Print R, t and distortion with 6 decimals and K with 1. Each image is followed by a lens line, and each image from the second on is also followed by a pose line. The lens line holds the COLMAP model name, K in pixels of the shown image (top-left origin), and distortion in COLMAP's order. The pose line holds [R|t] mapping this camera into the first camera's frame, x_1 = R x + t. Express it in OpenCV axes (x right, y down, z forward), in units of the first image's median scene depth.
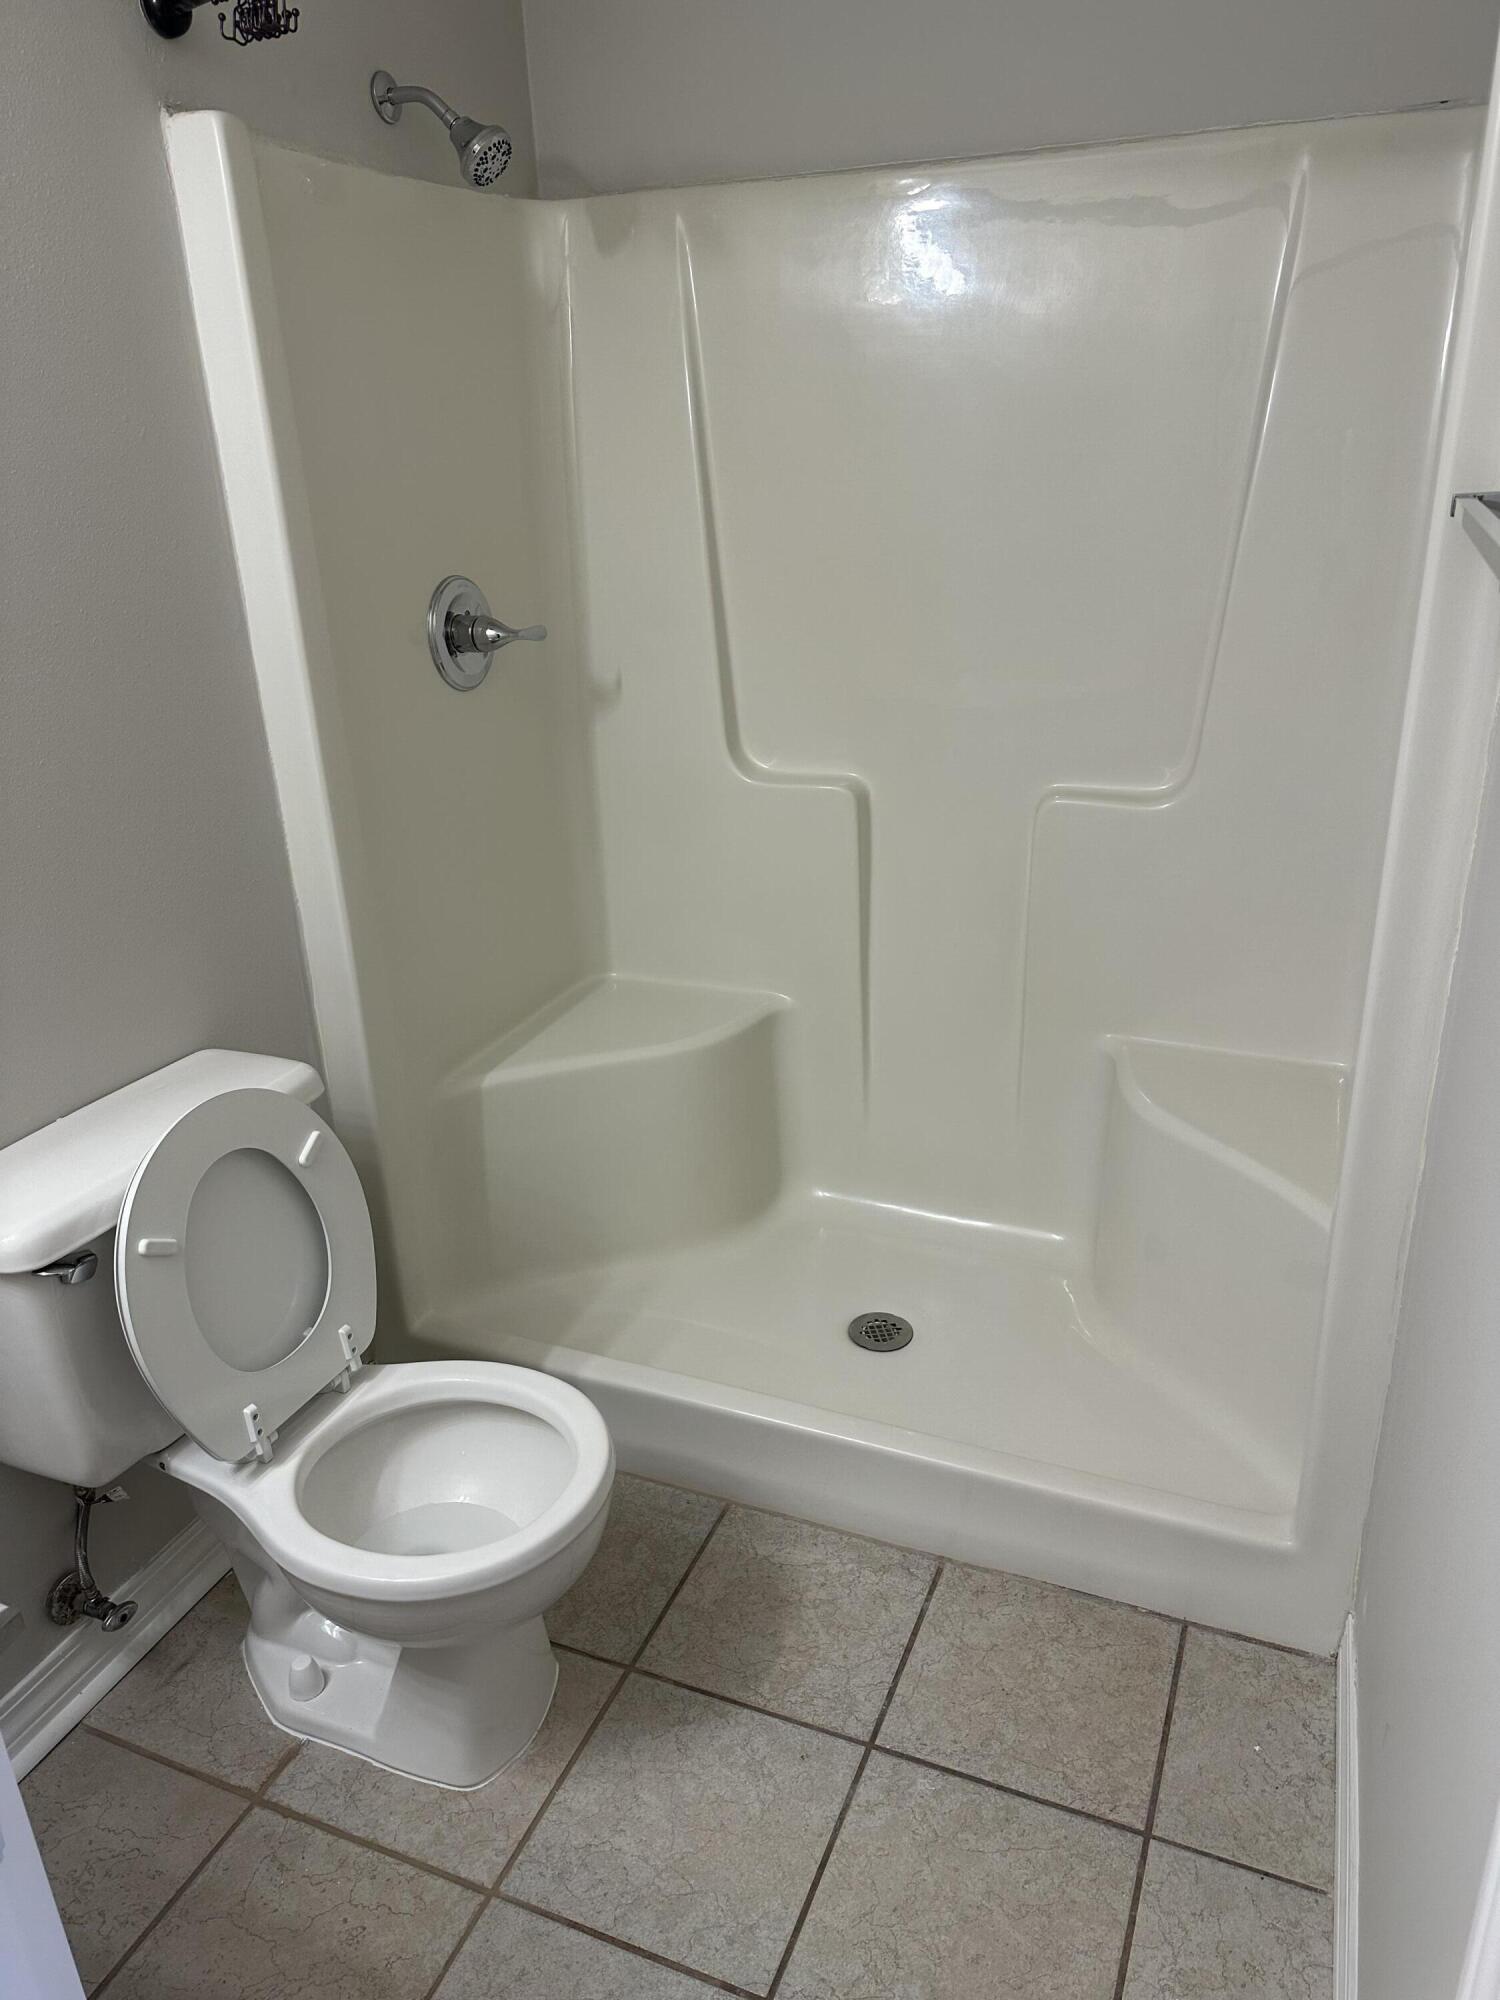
lens RADIAL K [[1400.3, 0, 766.8], [0, 1400.3, 1010.7], [0, 0, 1]] dist [0.038652, -0.049731]
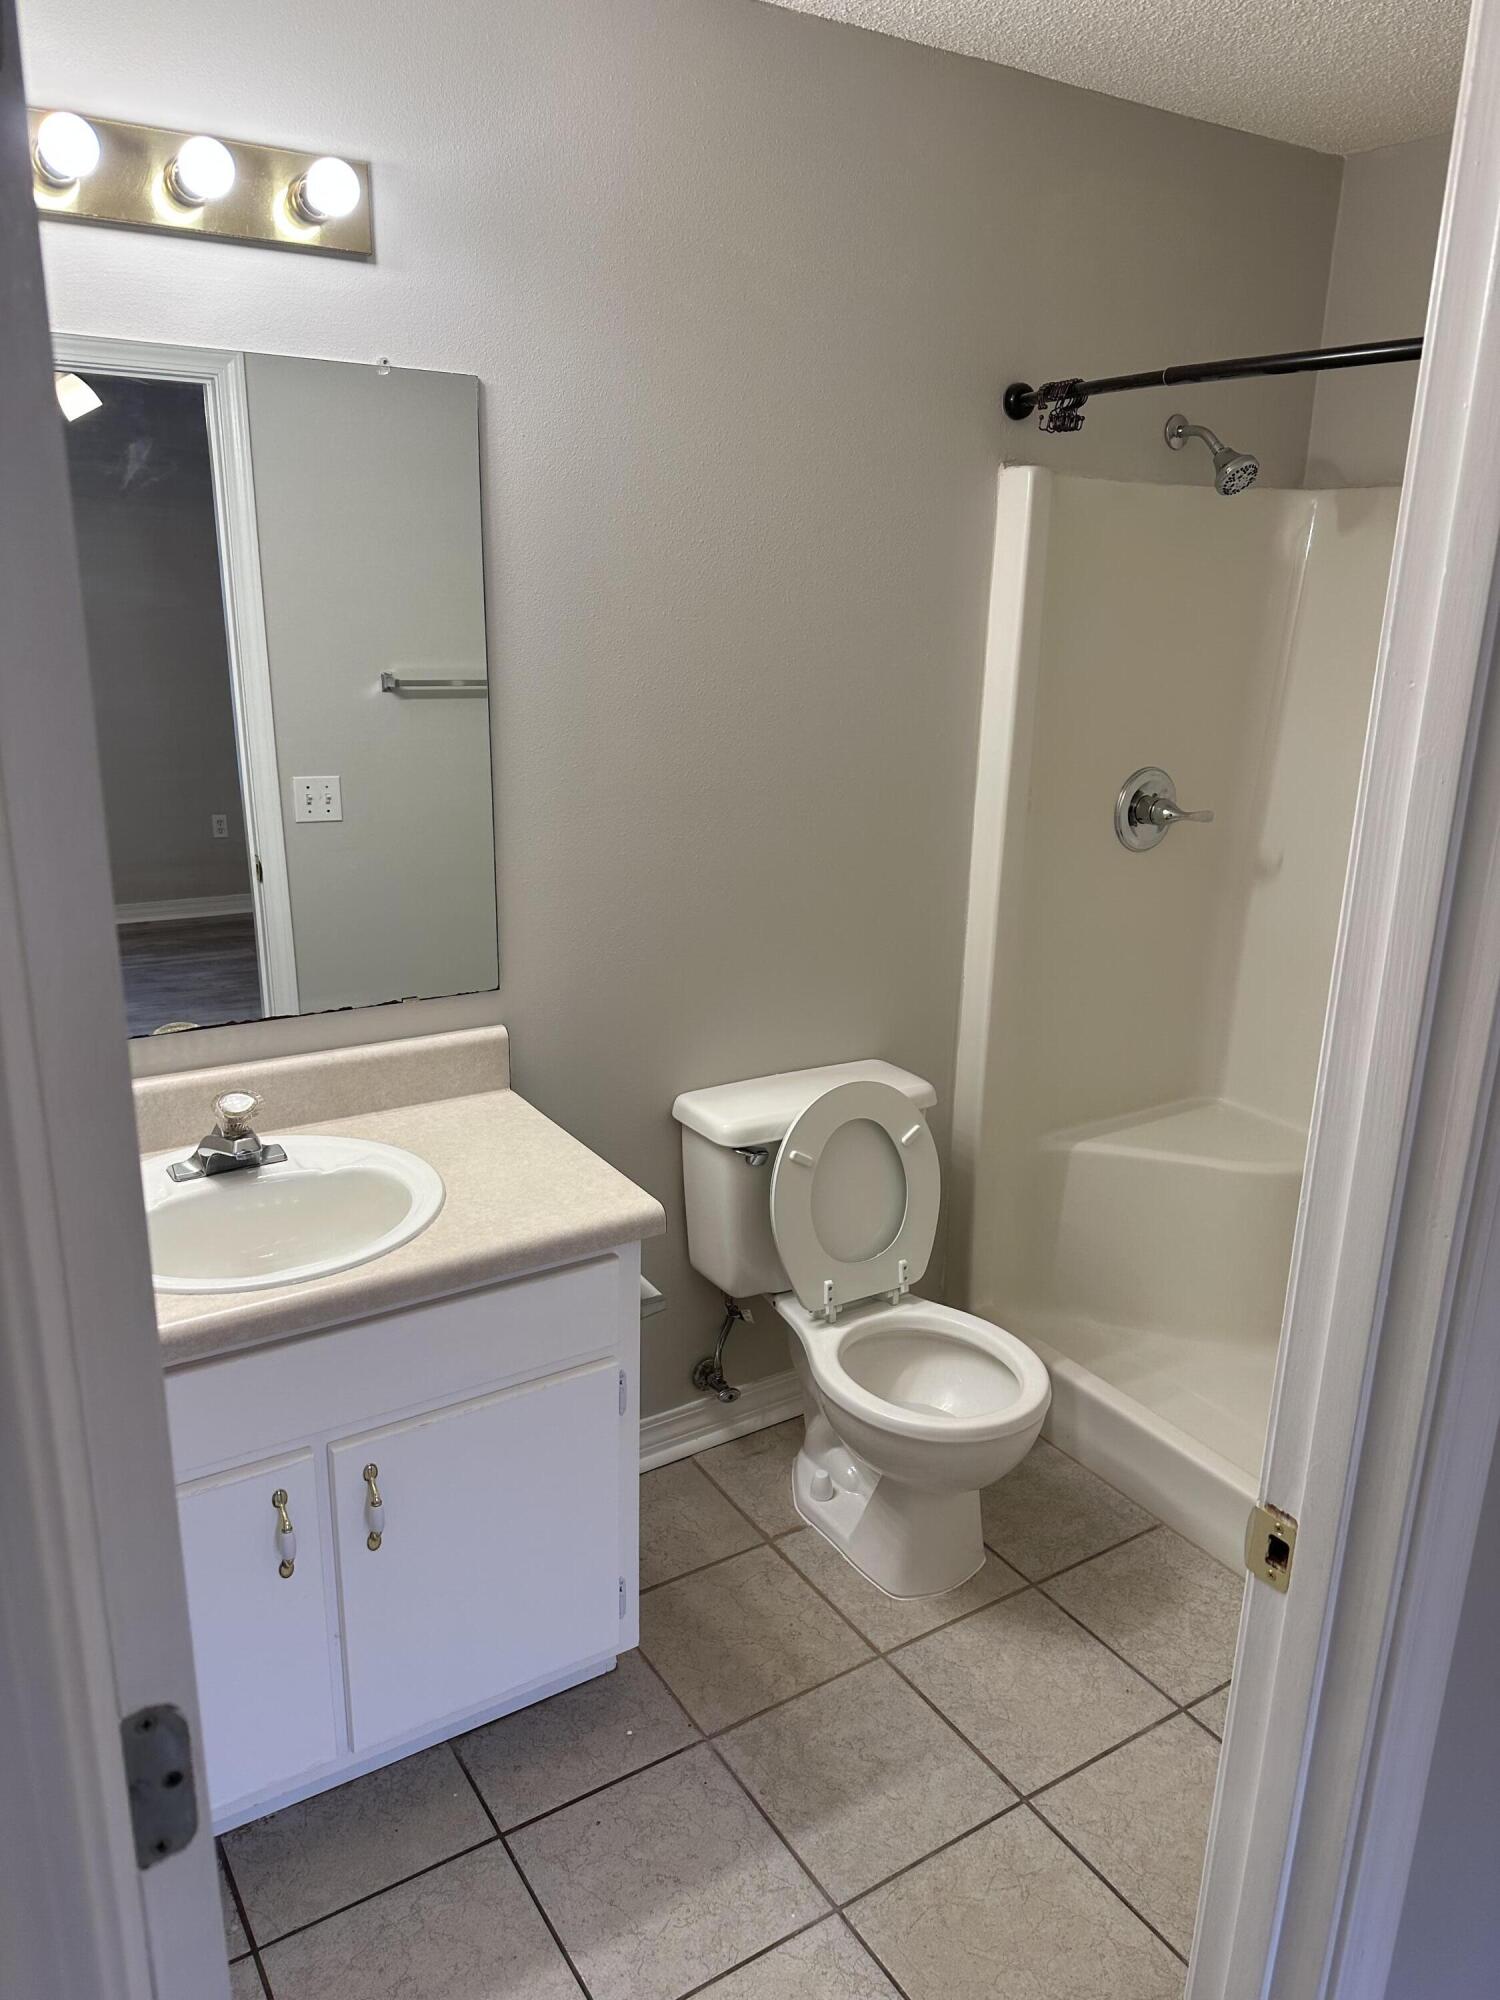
lens RADIAL K [[1400.3, 0, 766.8], [0, 1400.3, 1010.7], [0, 0, 1]] dist [0.038652, -0.049731]
pose [[0.823117, 0.213063, -0.526386, 0.296342], [-0.260144, 0.965437, -0.016015, 0.034451], [0.504781, 0.150118, 0.850095, -0.353139]]
